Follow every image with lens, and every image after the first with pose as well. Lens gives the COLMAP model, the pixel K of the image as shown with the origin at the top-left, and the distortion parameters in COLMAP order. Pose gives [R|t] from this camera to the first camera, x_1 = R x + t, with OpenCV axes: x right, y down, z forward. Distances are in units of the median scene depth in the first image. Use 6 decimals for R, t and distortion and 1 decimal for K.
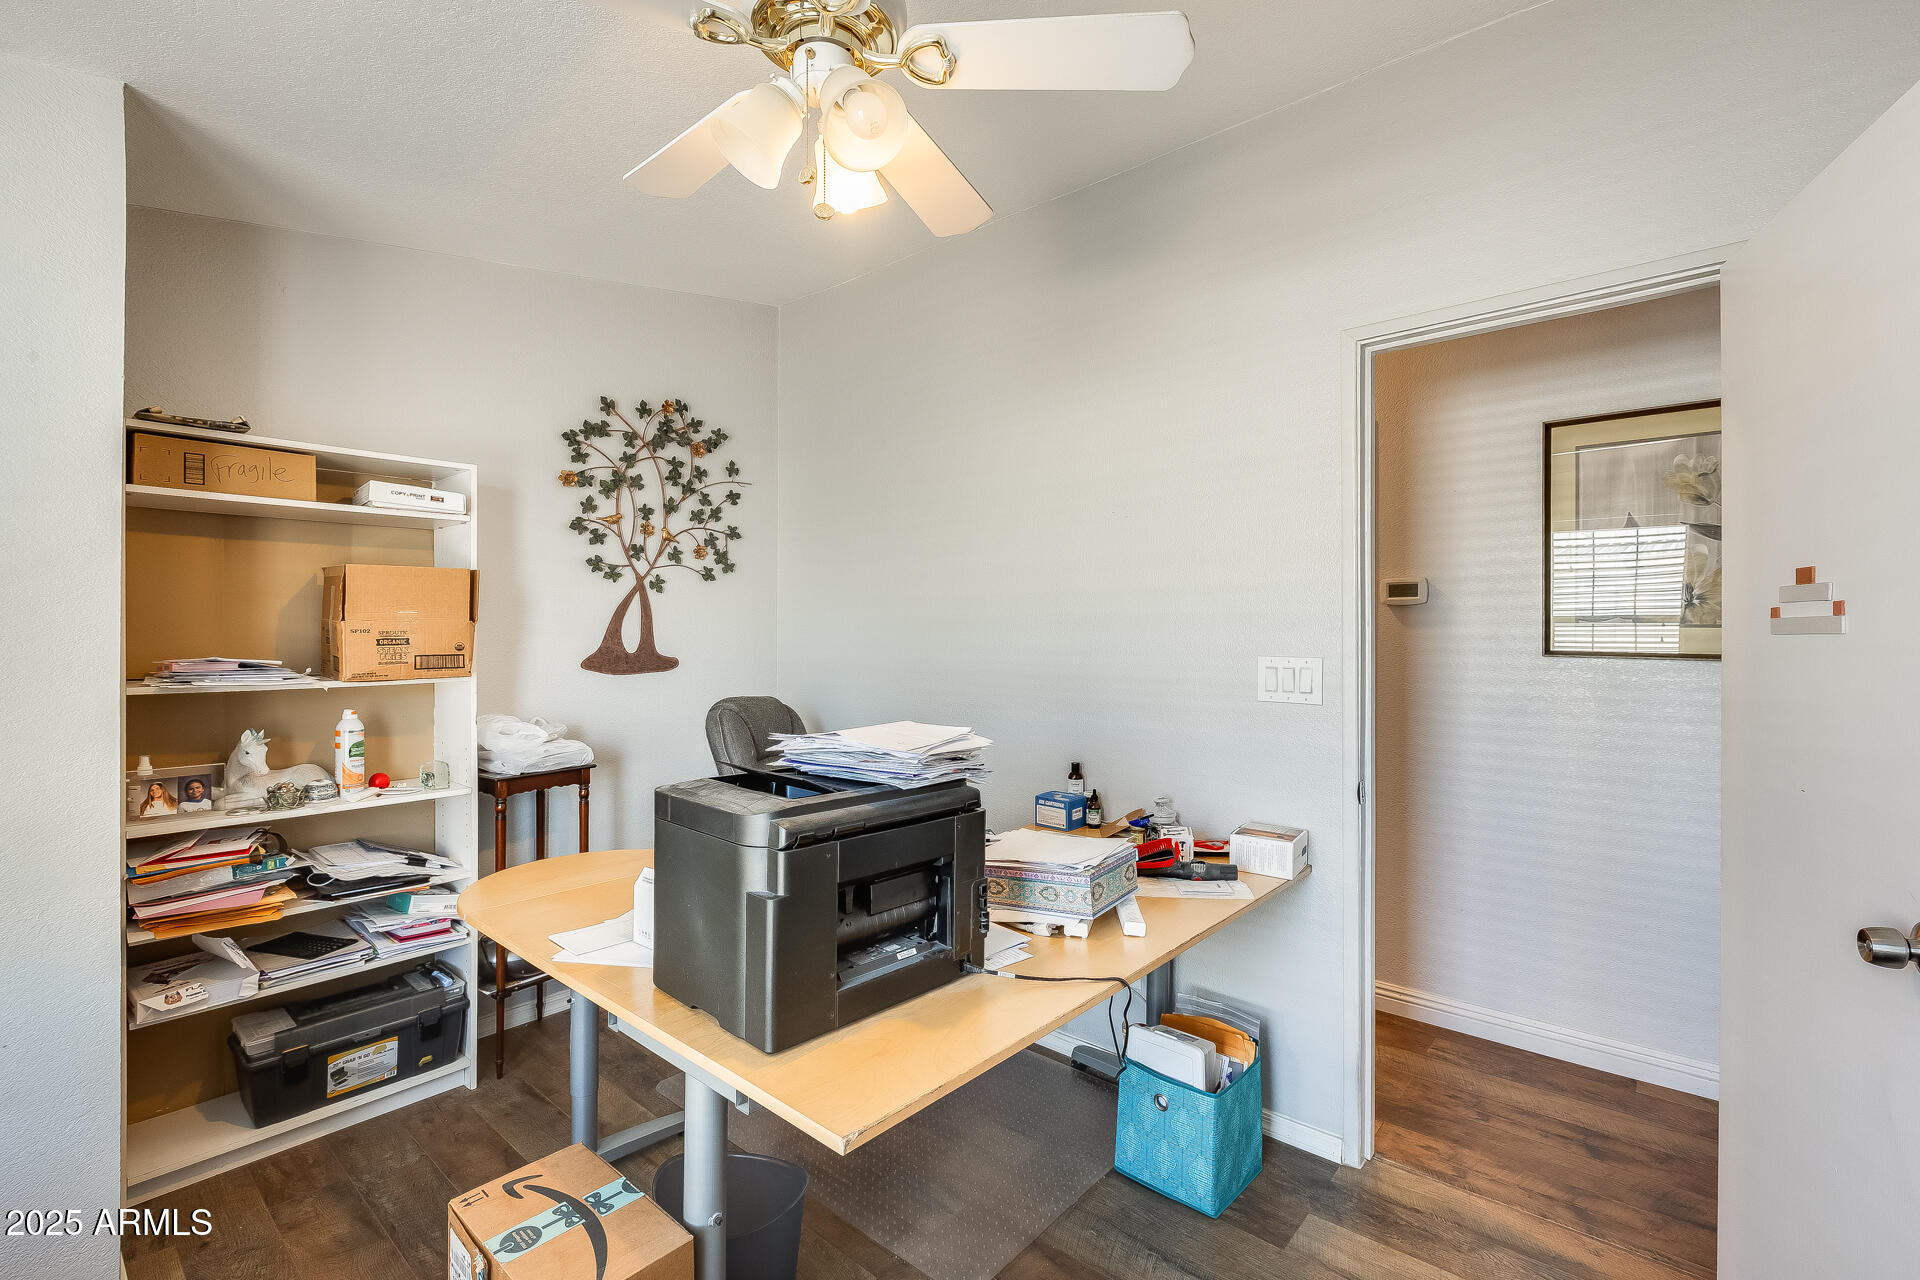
lens RADIAL K [[869.9, 0, 948.8], [0, 869.9, 631.2], [0, 0, 1]] dist [0.000932, -0.000698]
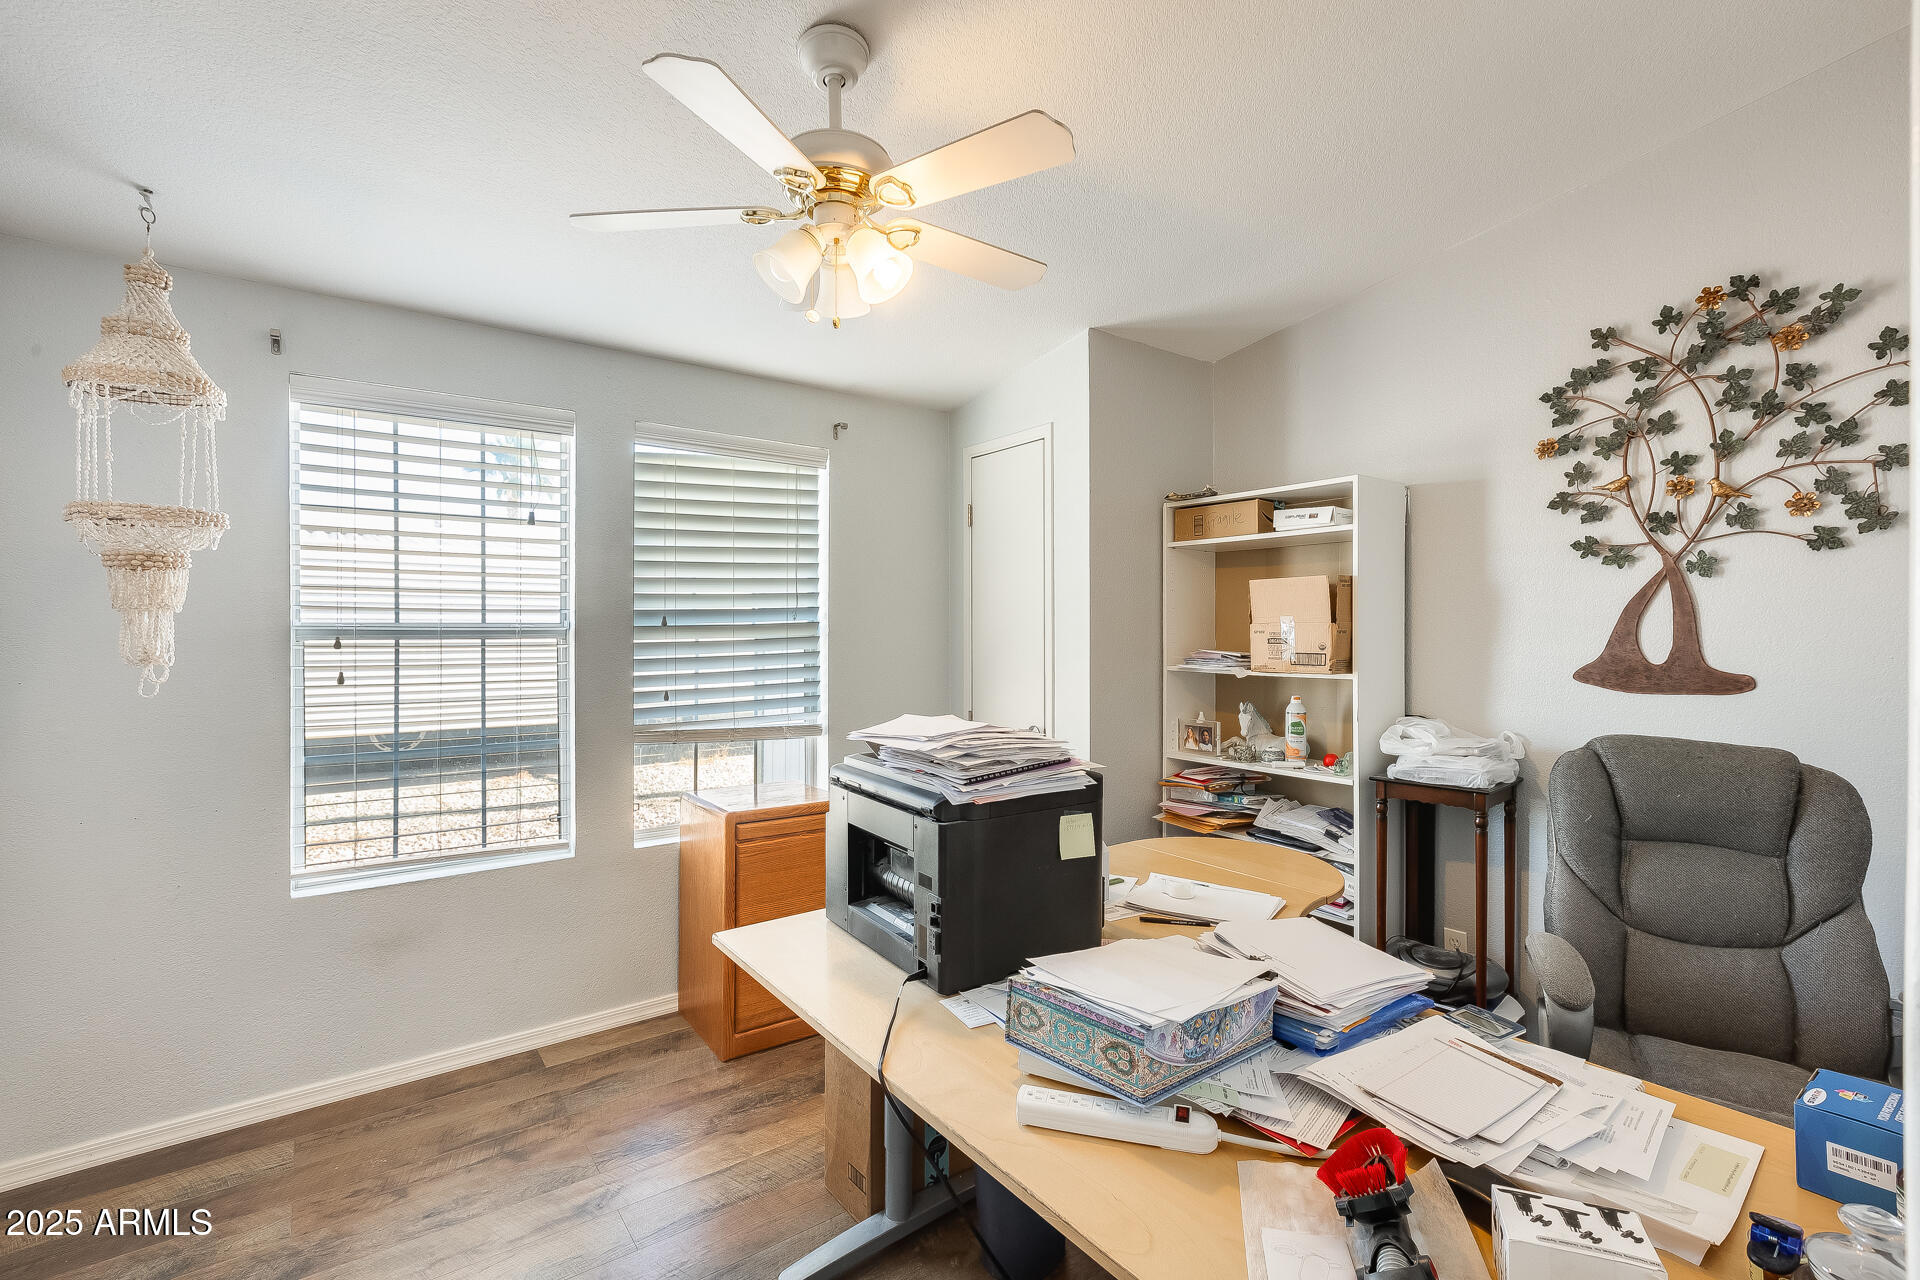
lens RADIAL K [[856.9, 0, 949.3], [0, 856.9, 637.6], [0, 0, 1]] dist [-0.004101, 0.001130]
pose [[-0.224155, 0.009324, -0.974509, 0.455105], [-0.003125, 0.999942, 0.010286, -0.002598], [0.974548, 0.005351, -0.224113, 0.591984]]
